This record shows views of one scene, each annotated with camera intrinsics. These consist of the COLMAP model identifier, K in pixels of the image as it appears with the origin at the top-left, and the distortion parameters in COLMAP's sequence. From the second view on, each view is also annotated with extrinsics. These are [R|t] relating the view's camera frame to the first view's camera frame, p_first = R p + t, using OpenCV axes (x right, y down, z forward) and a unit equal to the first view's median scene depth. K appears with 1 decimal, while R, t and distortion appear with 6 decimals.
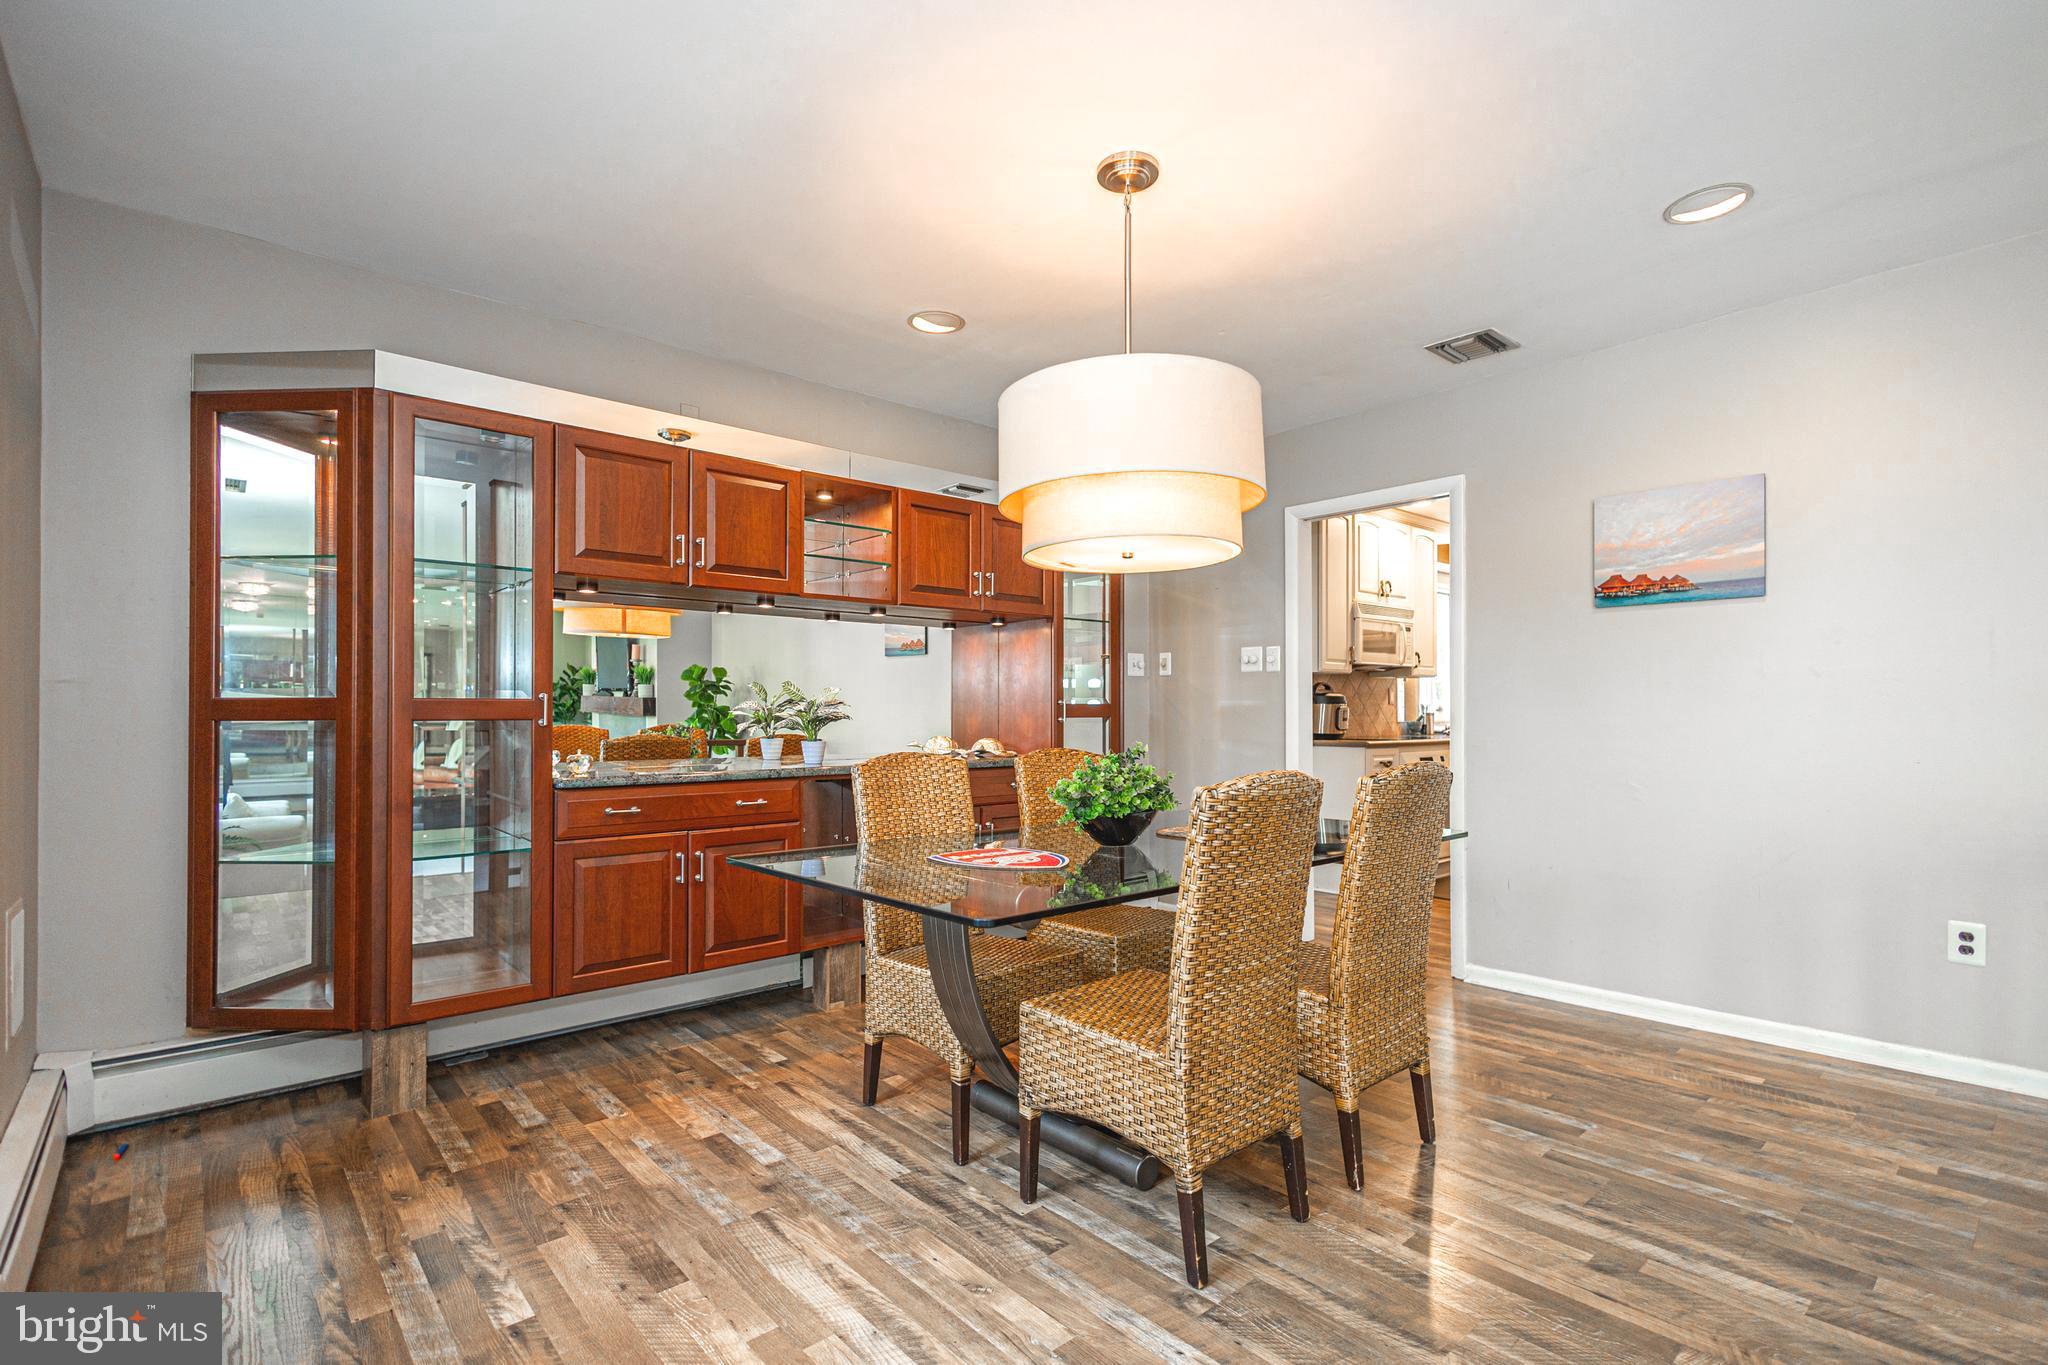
lens RADIAL K [[949.3, 0, 999.1], [0, 949.3, 708.6], [0, 0, 1]] dist [0.011440, -0.000139]
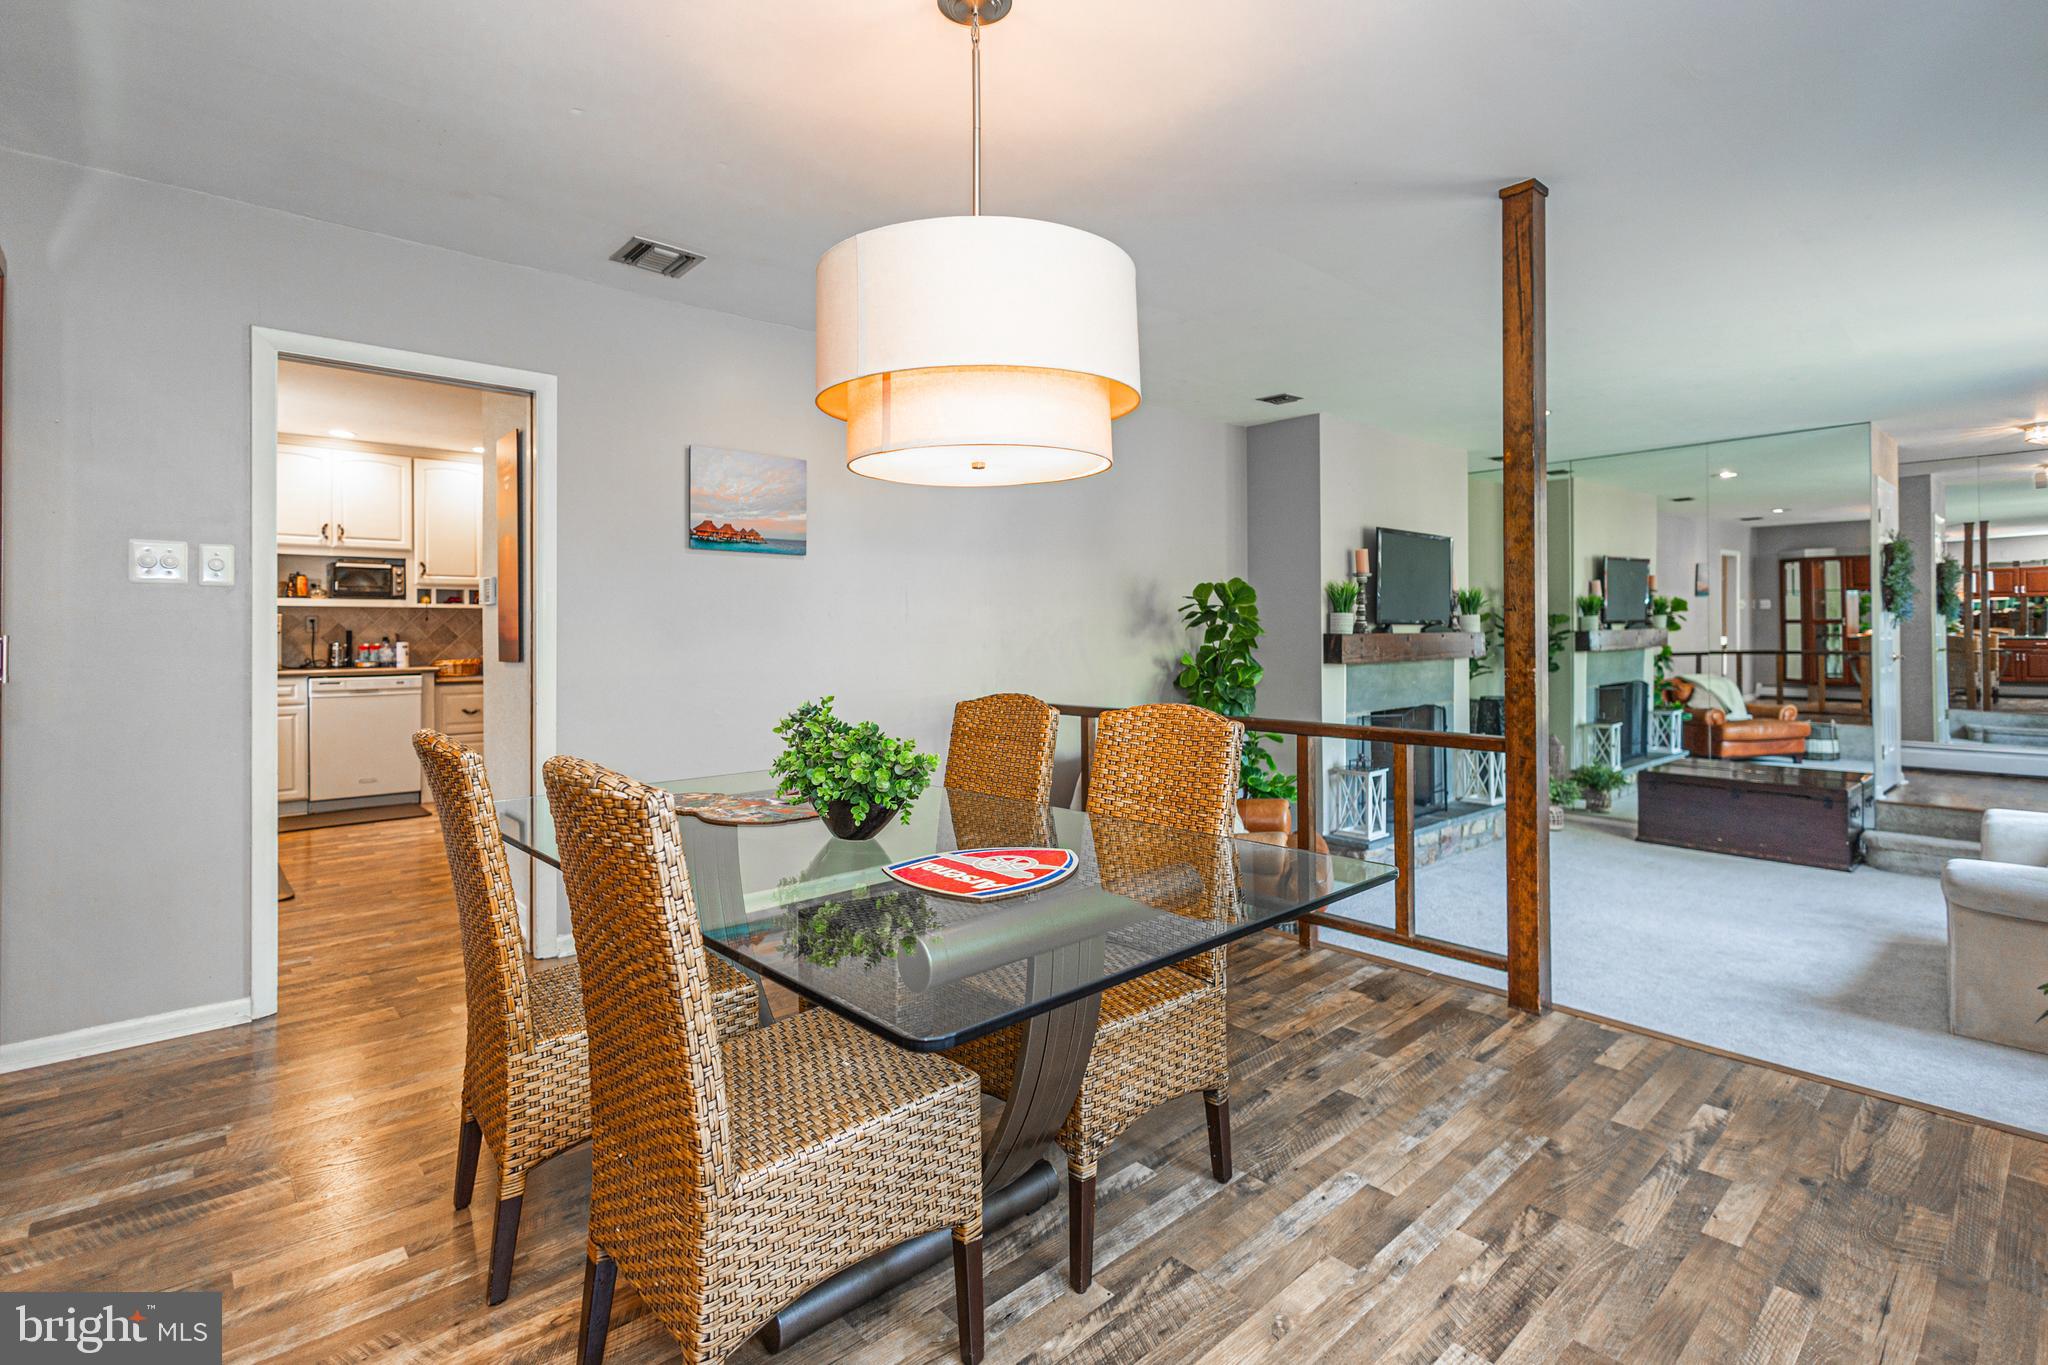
lens RADIAL K [[988.8, 0, 1024.7], [0, 988.8, 629.0], [0, 0, 1]] dist [0.012871, -0.000410]
pose [[-0.038483, 0.004232, 0.999250, -0.664911], [0.000561, 0.999991, -0.004213, -0.015077], [-0.999259, 0.000398, -0.038485, 0.916505]]
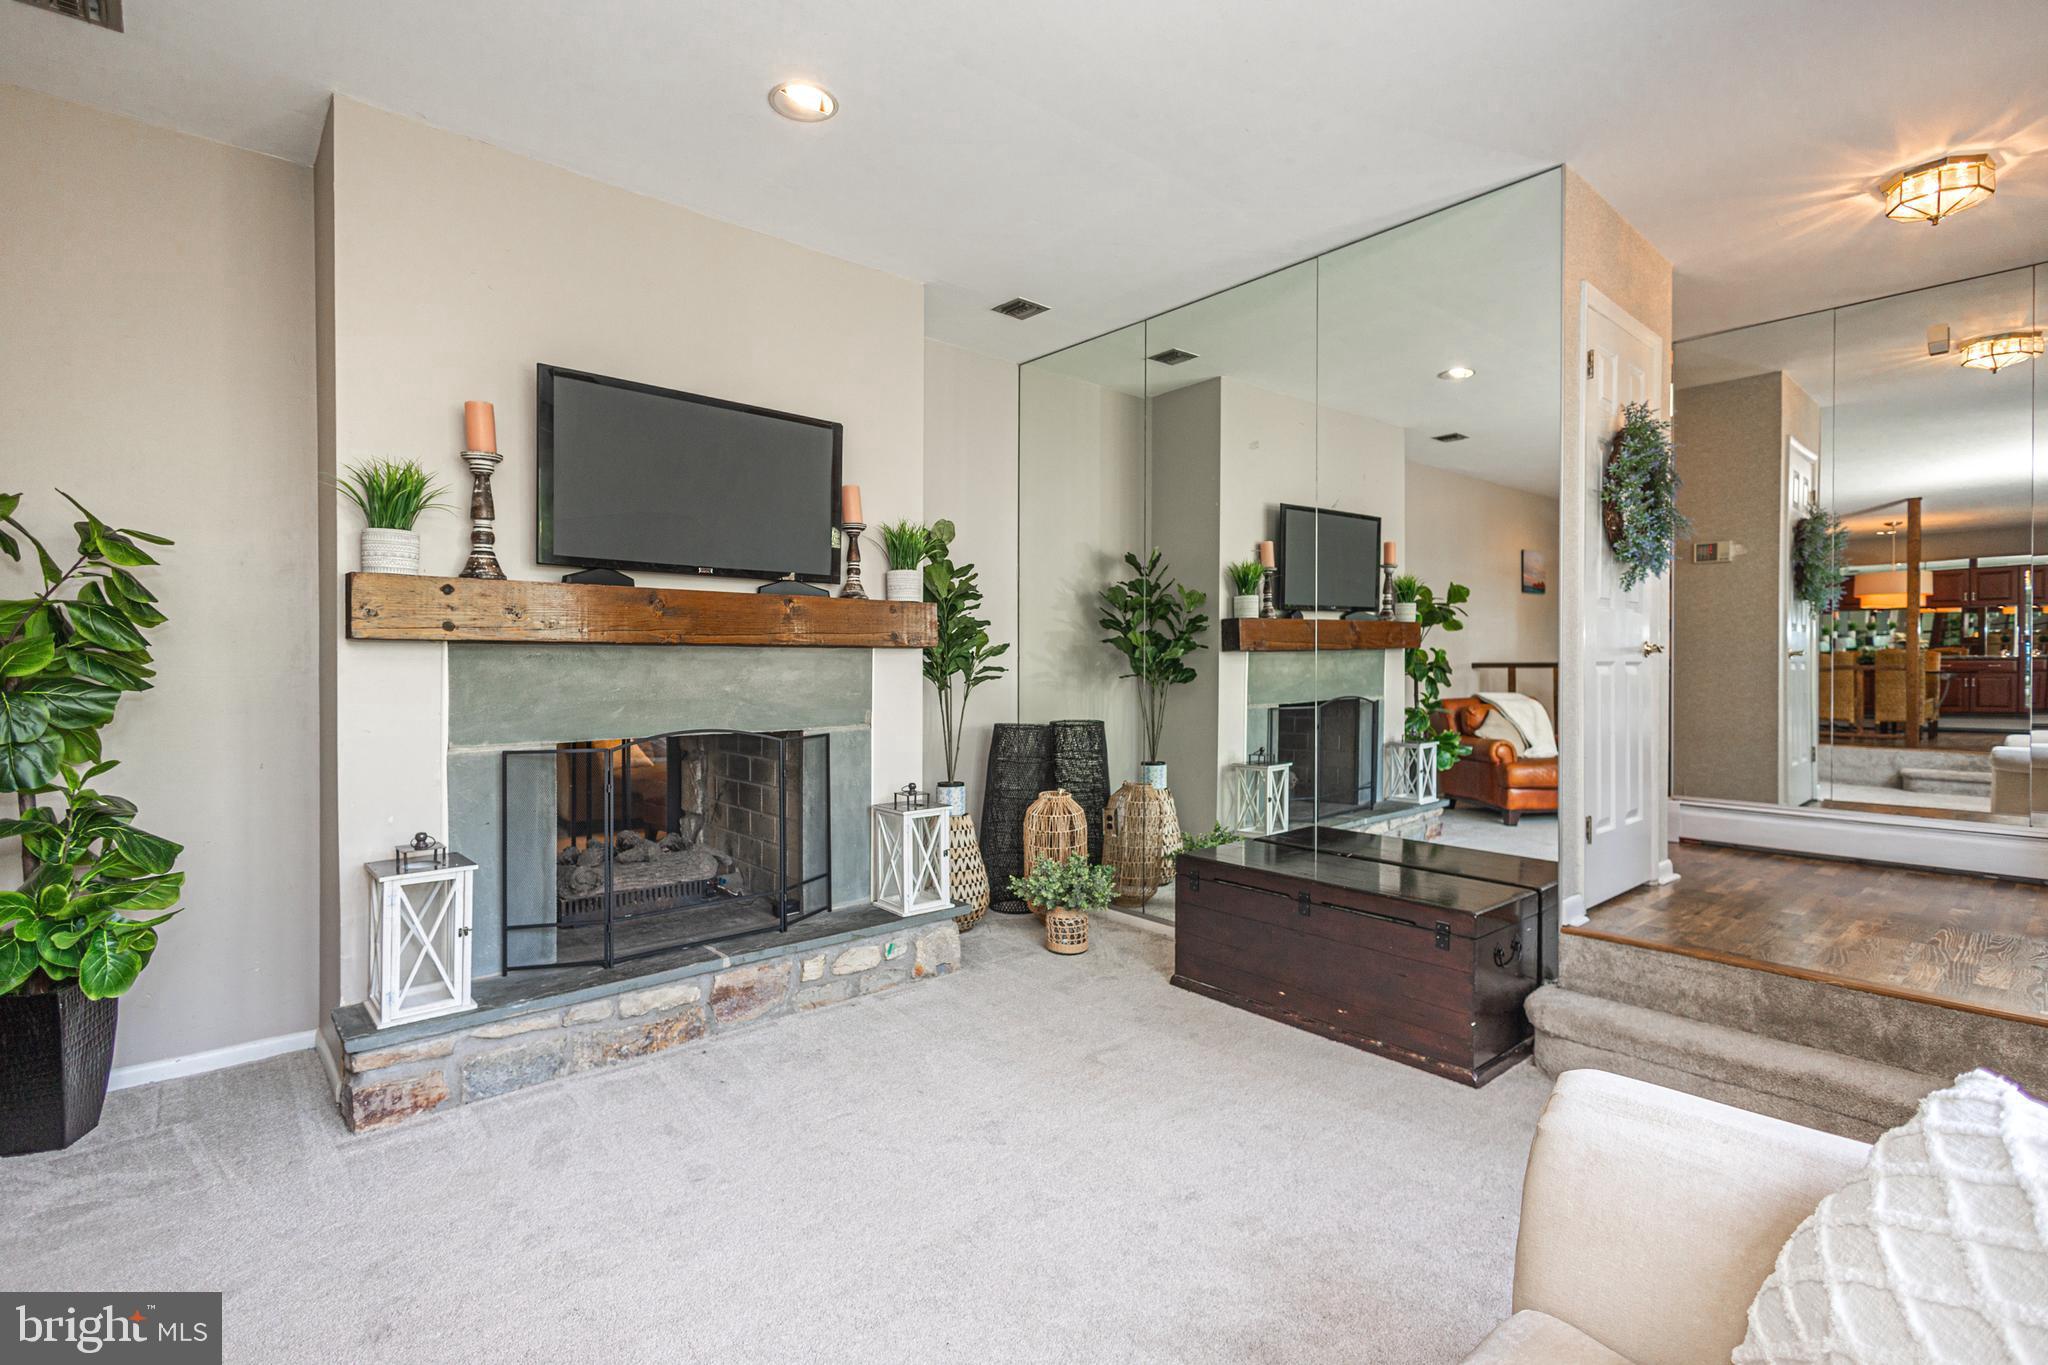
lens RADIAL K [[931.5, 0, 1076.5], [0, 931.5, 667.4], [0, 0, 1]] dist [0.013549, 0.000173]
pose [[-0.038518, -0.010349, 0.999204, 0.579220], [-0.013691, 0.999858, 0.009828, 0.067828], [-0.999164, -0.013302, -0.038654, -0.627985]]
